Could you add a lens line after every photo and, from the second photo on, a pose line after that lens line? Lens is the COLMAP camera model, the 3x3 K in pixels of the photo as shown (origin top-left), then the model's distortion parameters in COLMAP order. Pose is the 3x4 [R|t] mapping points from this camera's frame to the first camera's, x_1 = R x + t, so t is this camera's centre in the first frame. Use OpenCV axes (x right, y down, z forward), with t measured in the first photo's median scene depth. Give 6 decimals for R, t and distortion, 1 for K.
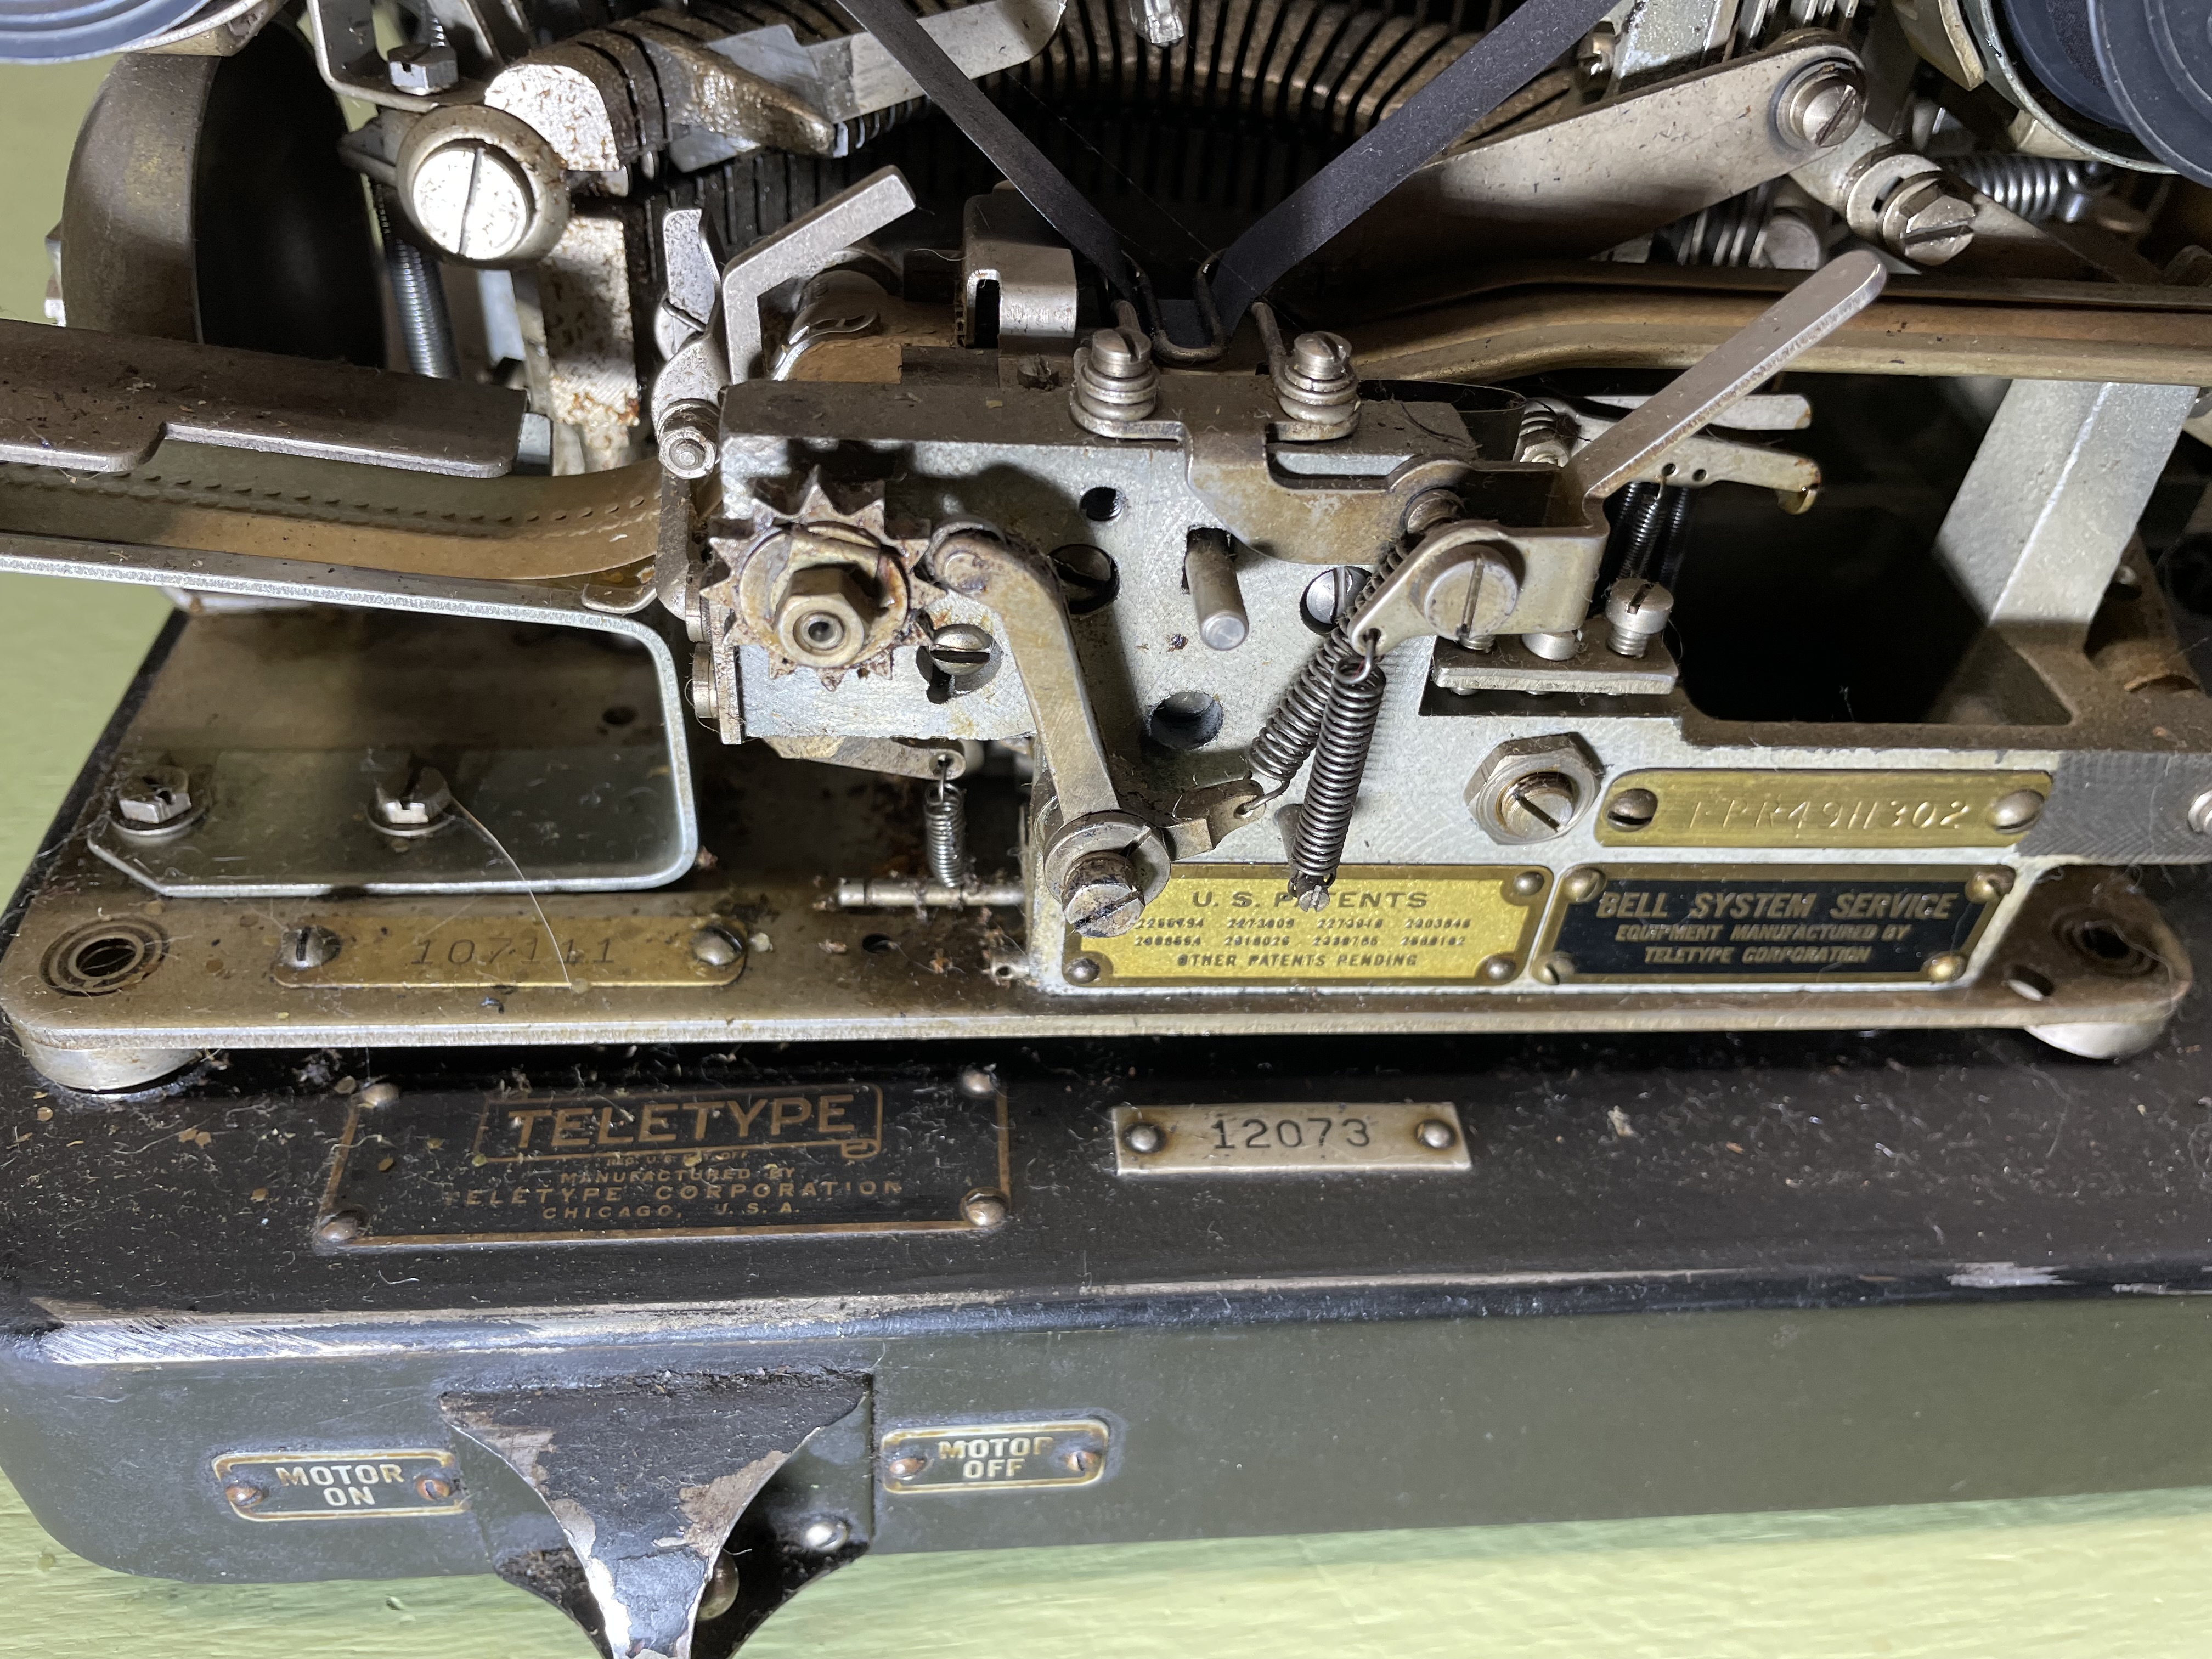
lens RADIAL K [[1833.2, 0, 1106.0], [0, 1833.2, 829.5], [0, 0, 1]] dist [0.038529, -0.164747]
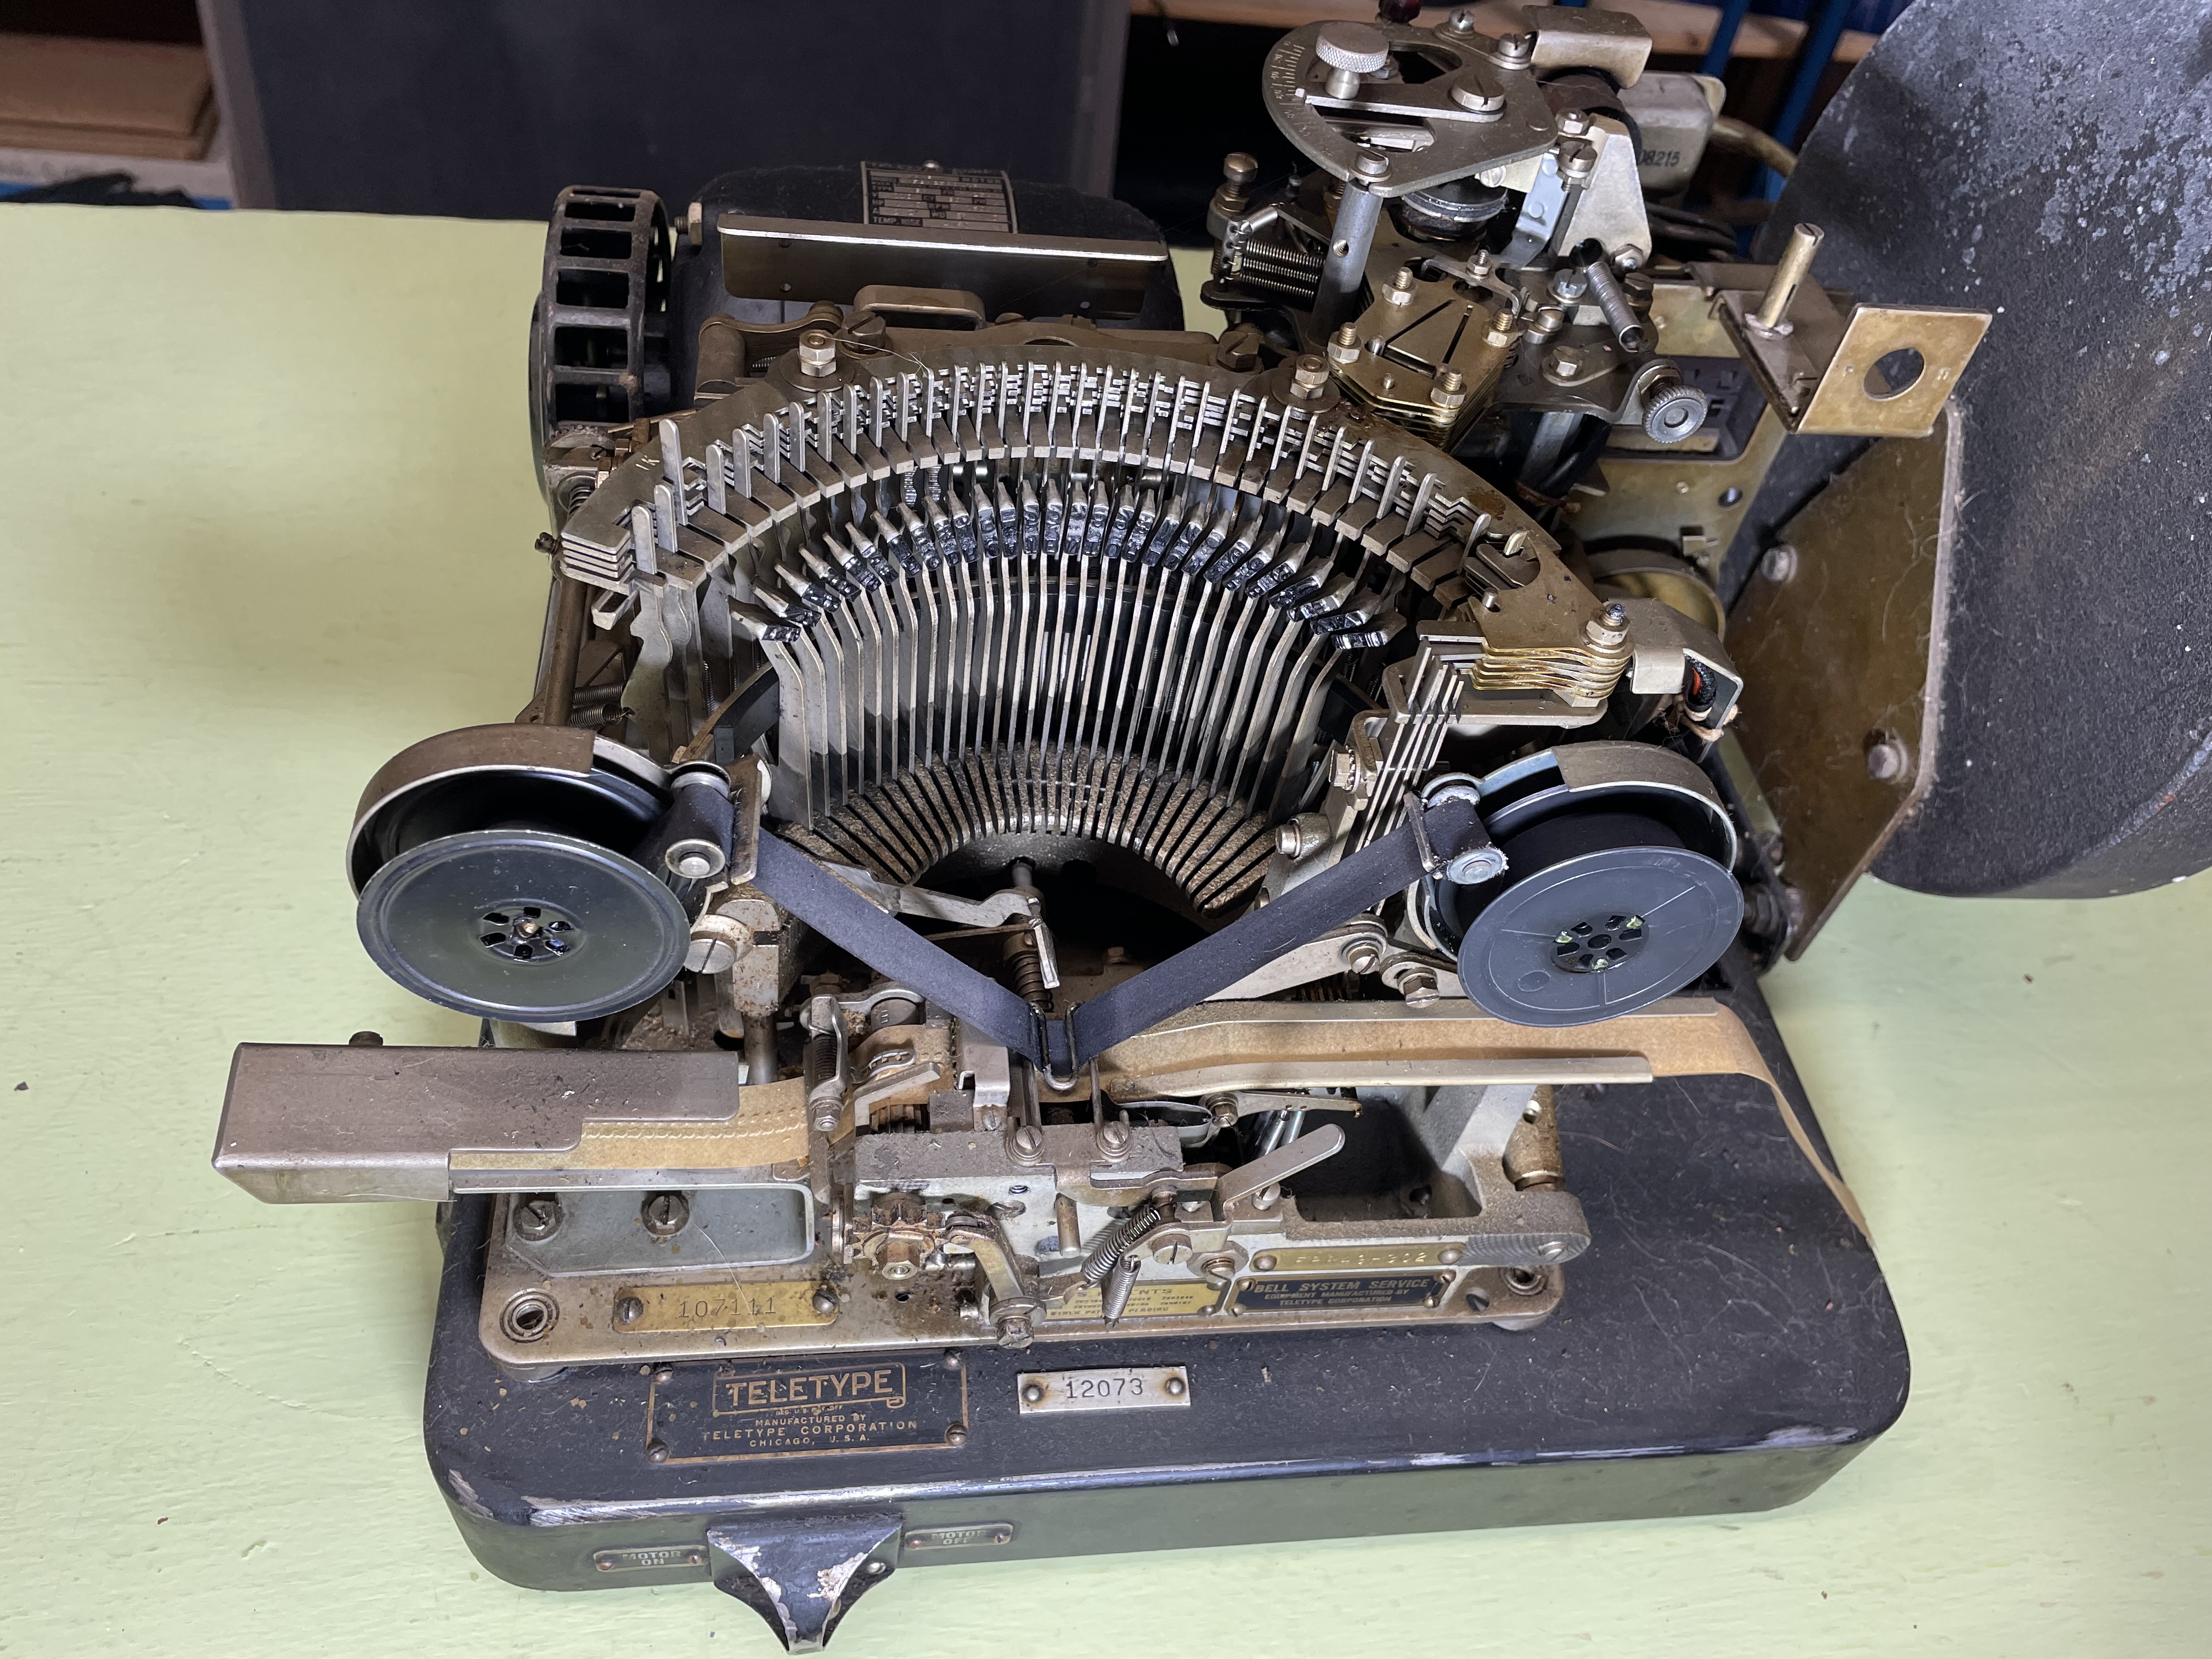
lens RADIAL K [[1698.3, 0, 1106.0], [0, 1698.3, 829.5], [0, 0, 1]] dist [-0.051137, 0.000095]
pose [[0.998416, 0.018851, 0.053013, -0.010110], [-0.025083, 0.992520, 0.119476, -0.700397], [-0.050364, -0.120617, 0.991421, -0.822826]]
